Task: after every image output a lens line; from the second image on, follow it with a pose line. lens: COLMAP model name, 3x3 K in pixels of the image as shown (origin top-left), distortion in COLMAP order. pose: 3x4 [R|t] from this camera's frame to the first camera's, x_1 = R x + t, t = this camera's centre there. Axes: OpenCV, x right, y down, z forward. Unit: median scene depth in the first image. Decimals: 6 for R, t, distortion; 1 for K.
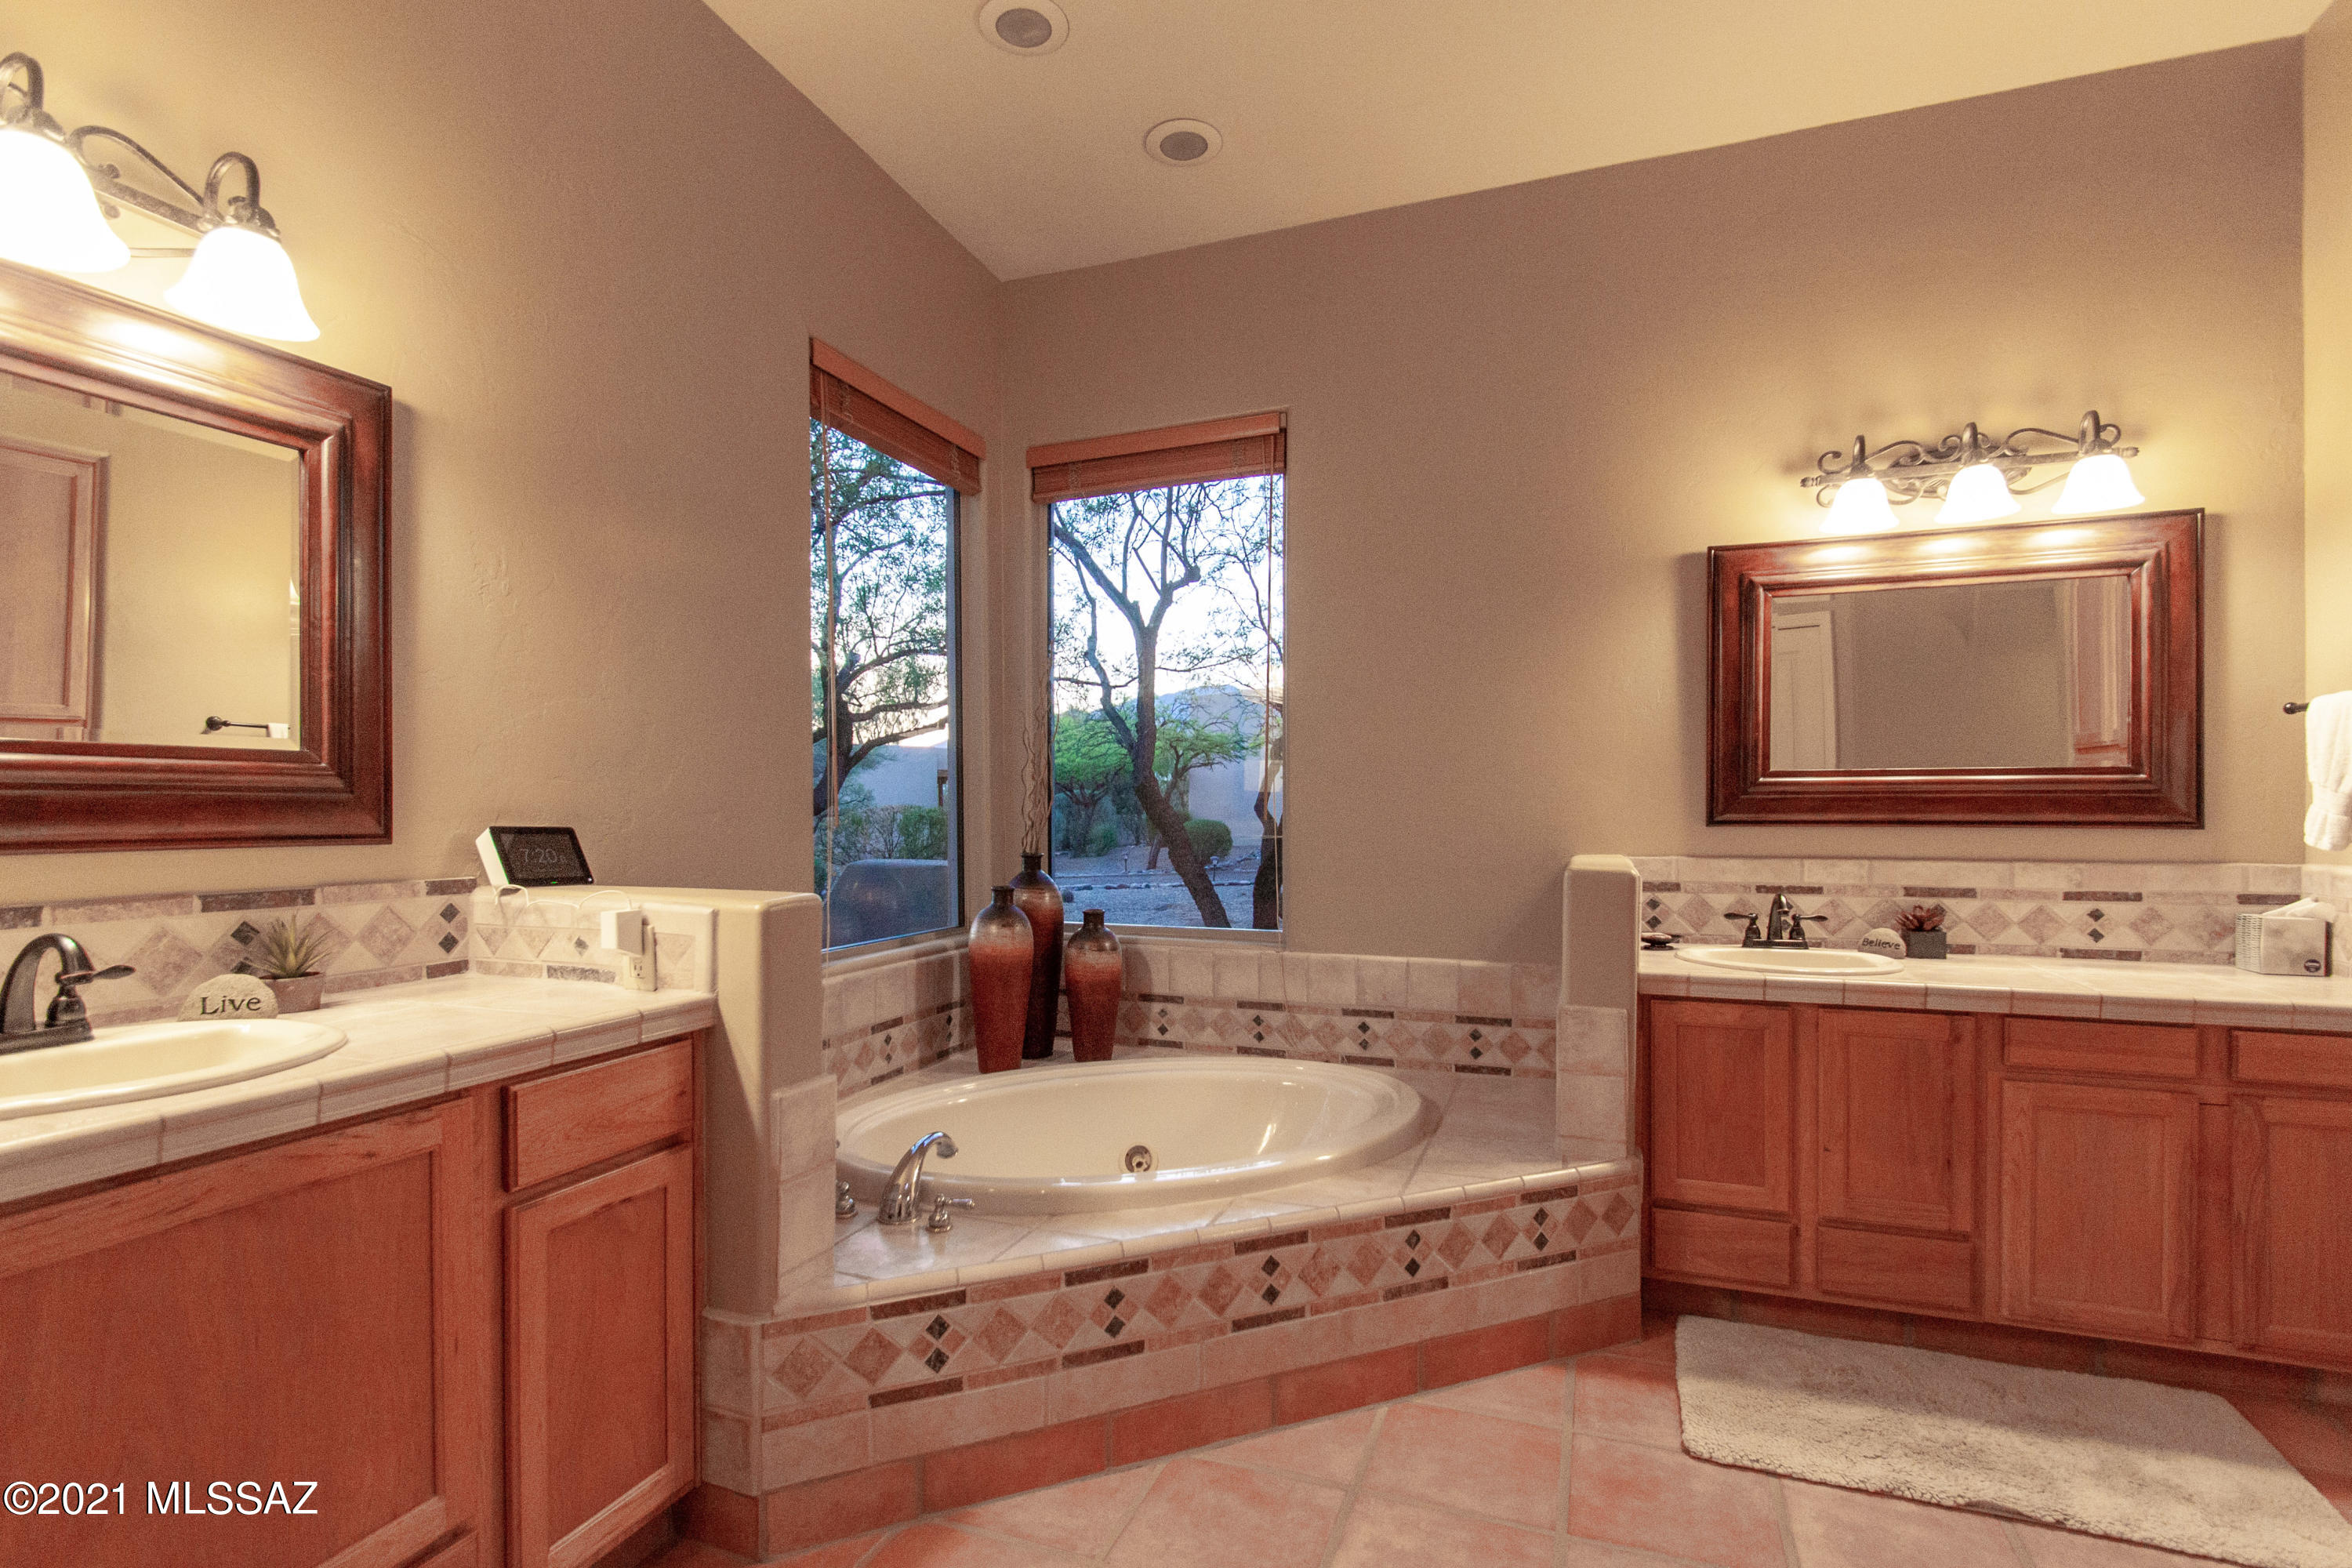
lens RADIAL K [[1103.0, 0, 1174.3], [0, 1103.0, 814.3], [0, 0, 1]] dist [0.003568, 0.000182]
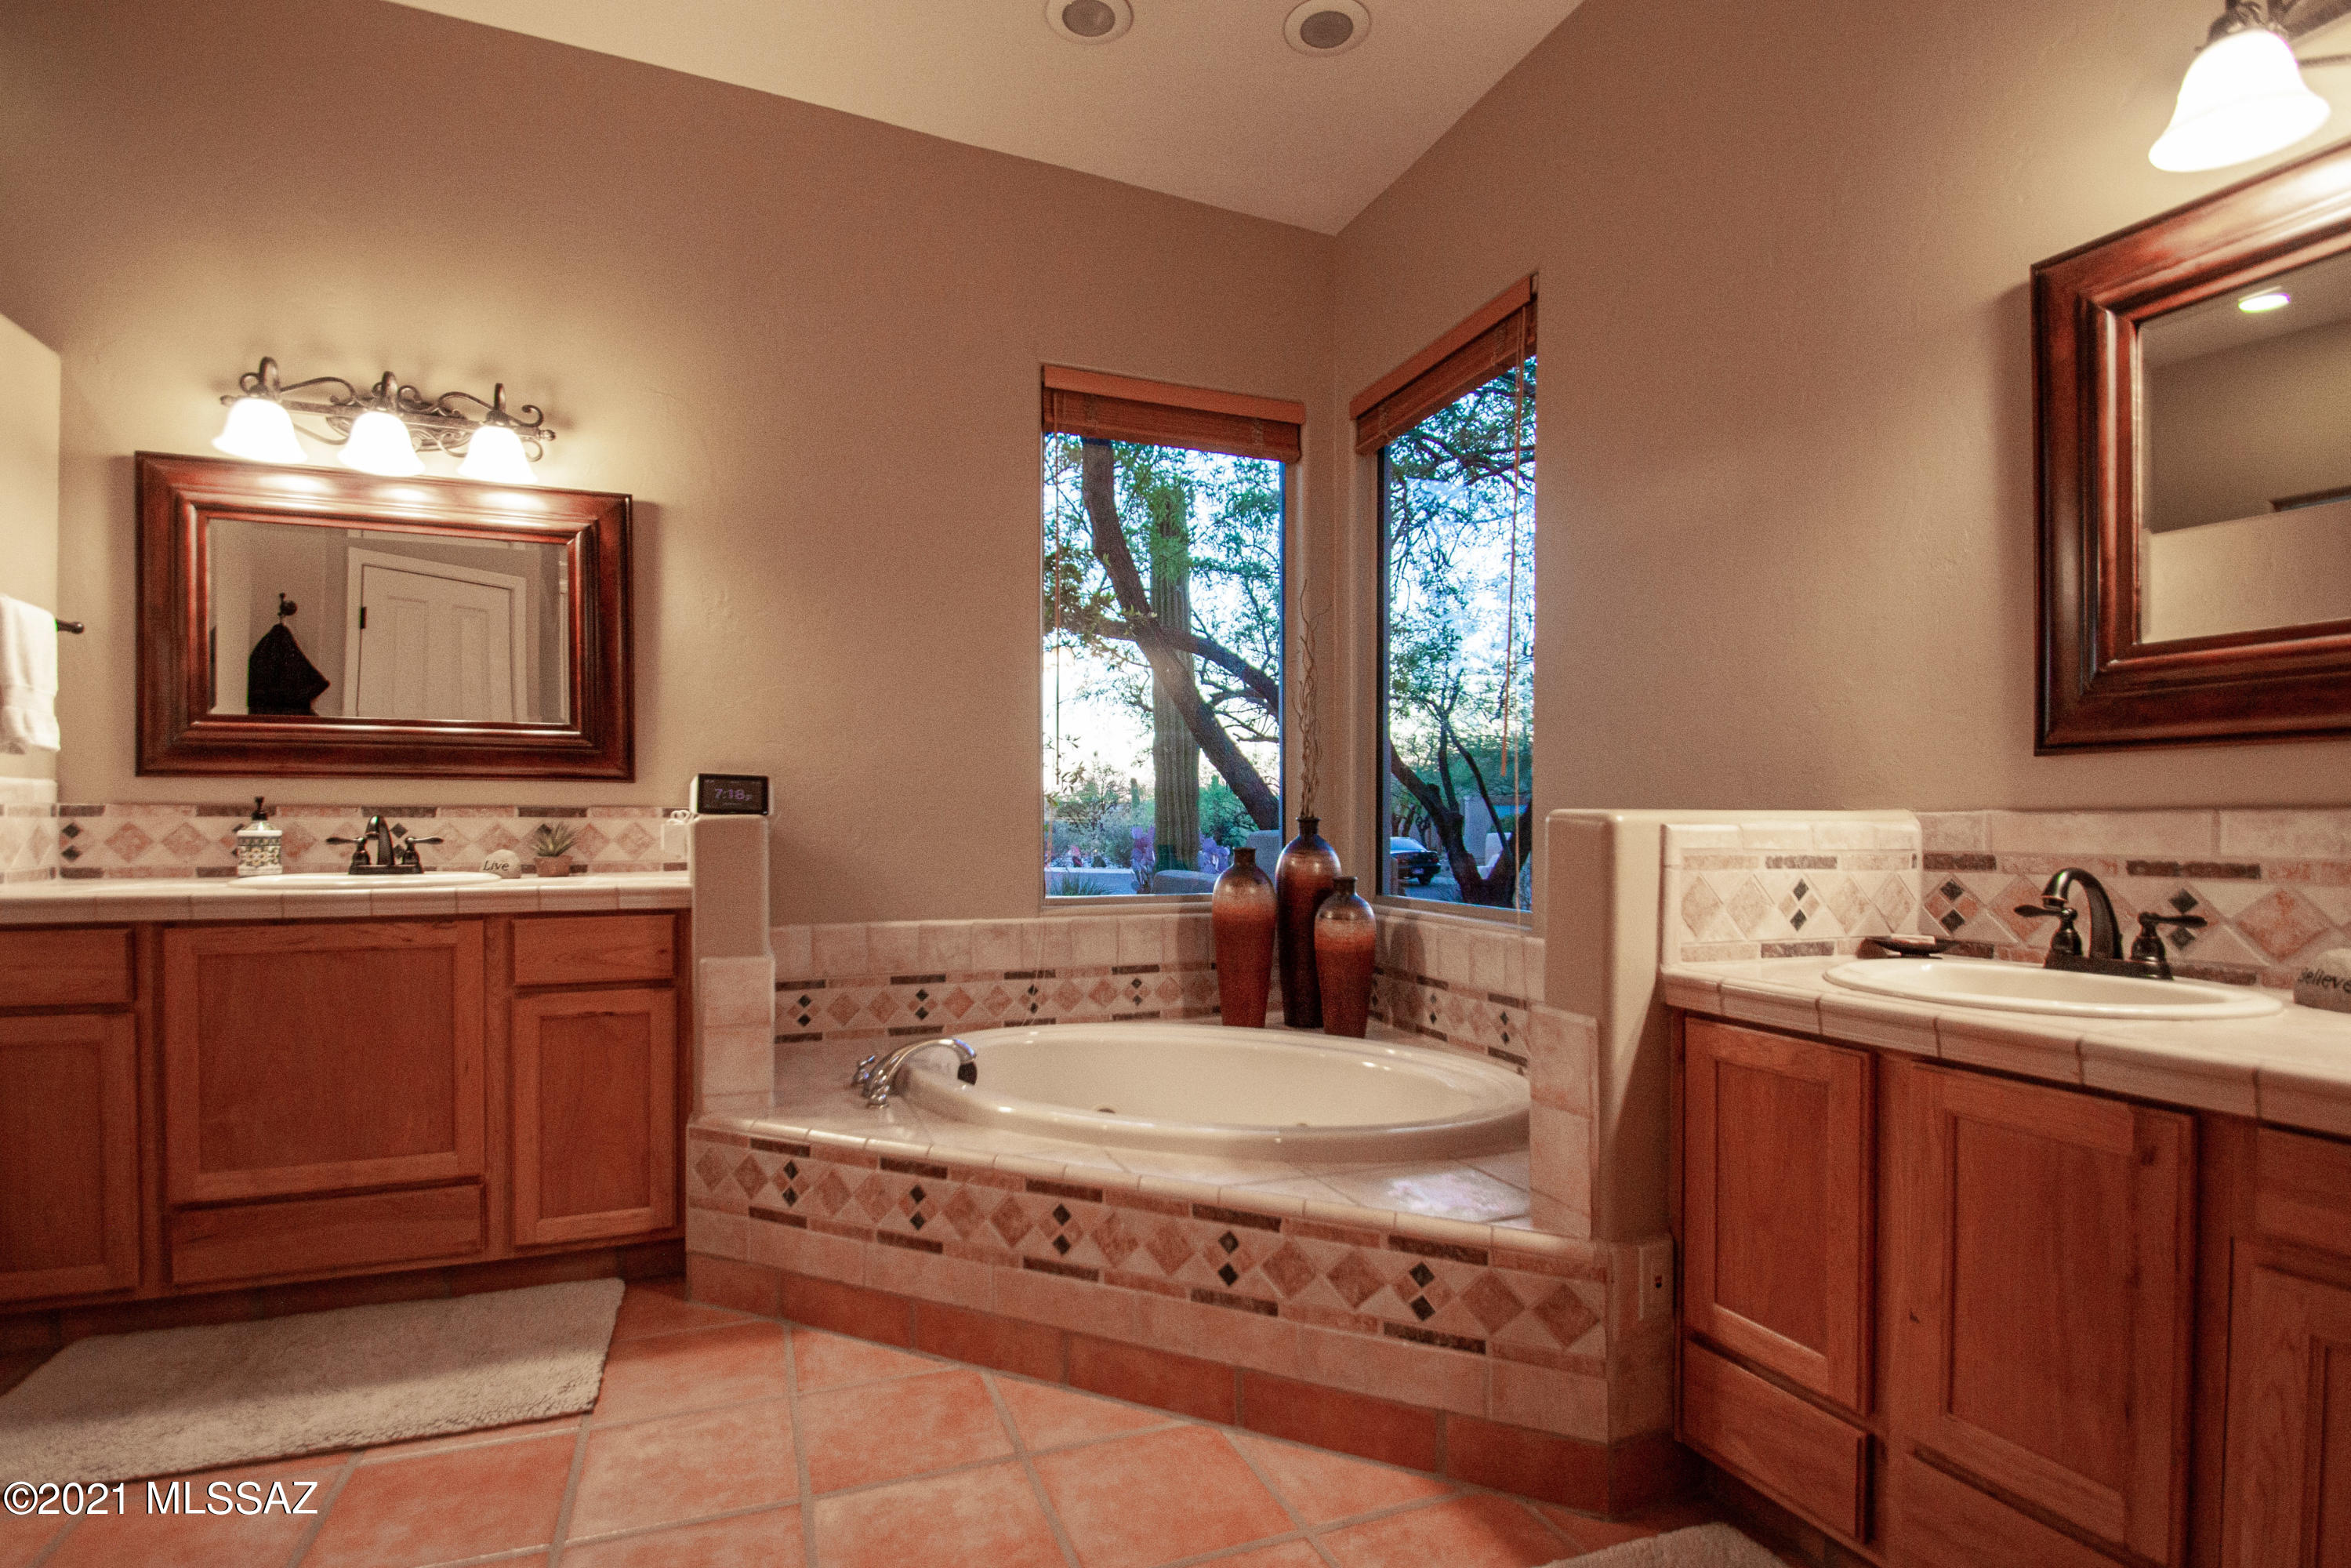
lens RADIAL K [[1105.6, 0, 1164.0], [0, 1105.6, 823.9], [0, 0, 1]] dist [0.011114, -0.016551]
pose [[0.685772, 0.005554, -0.727795, 0.789228], [-0.006179, 0.999979, 0.001810, 0.063718], [0.727790, 0.003256, 0.685792, 0.378470]]
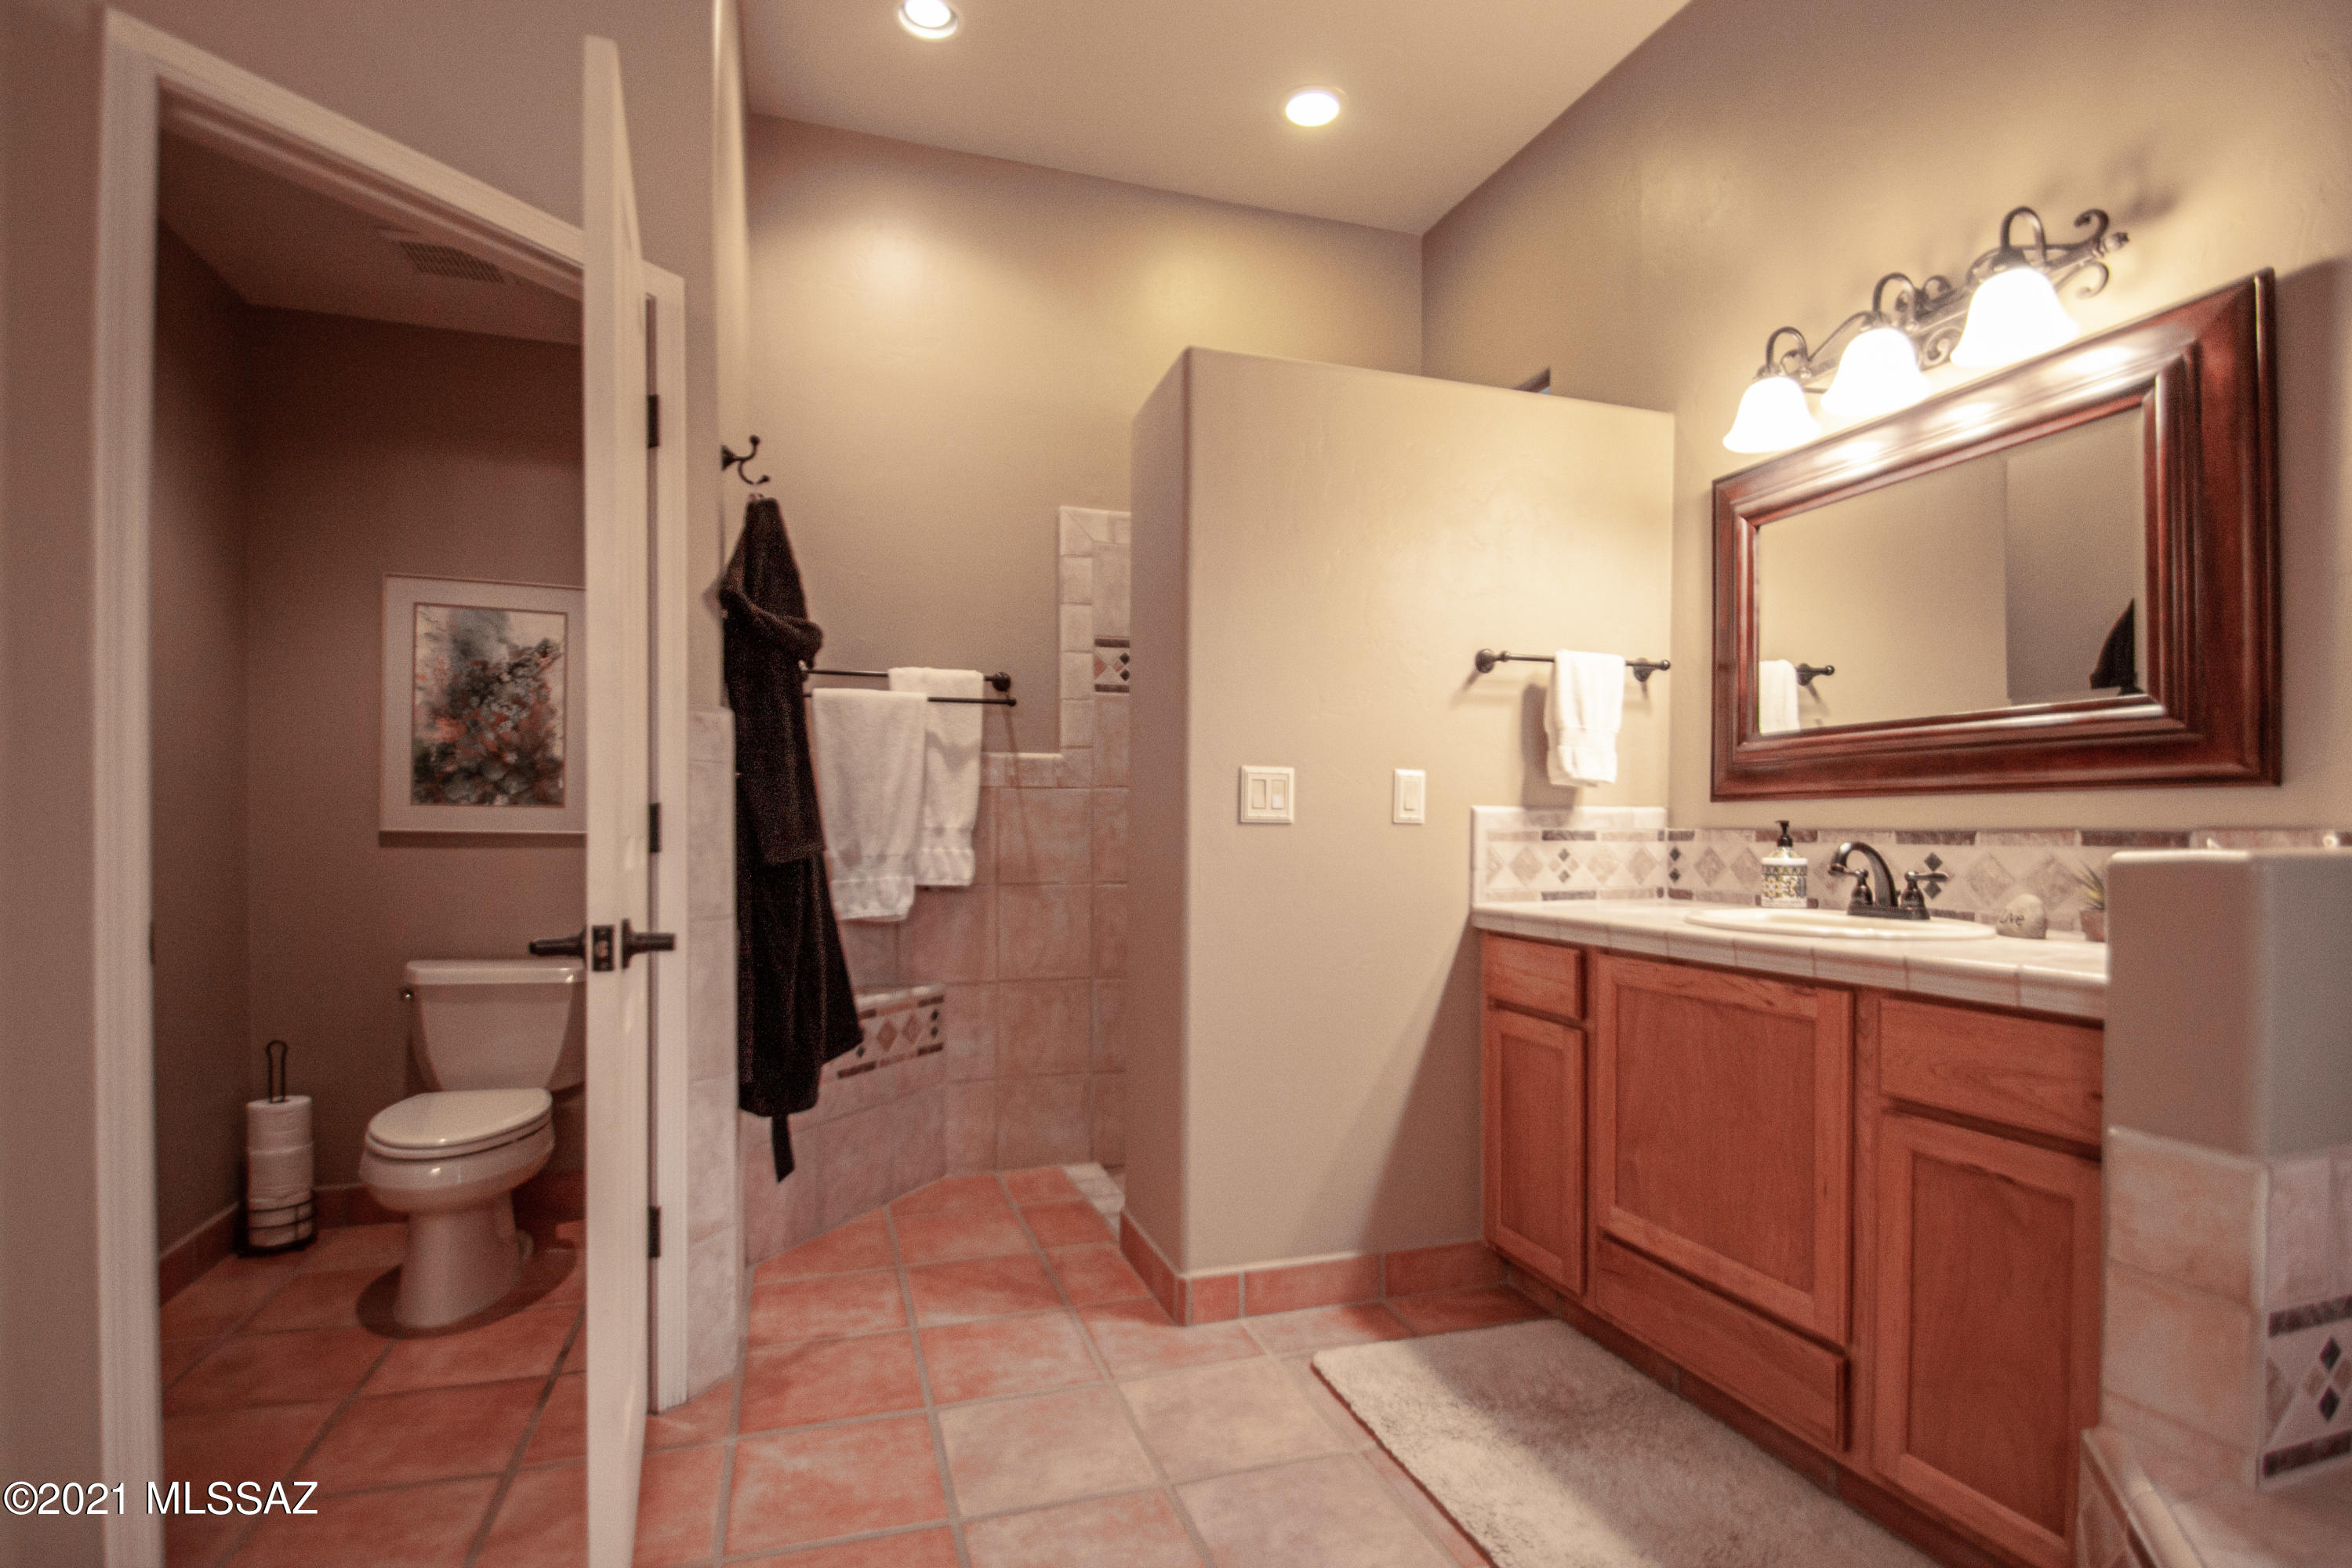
lens RADIAL K [[1111.3, 0, 1165.8], [0, 1111.3, 840.7], [0, 0, 1]] dist [0.002867, -0.015846]
pose [[-0.771241, 0.005462, -0.636520, 0.422197], [-0.004817, 0.999884, 0.014416, 0.050261], [0.636525, 0.014184, -0.771126, 0.904118]]
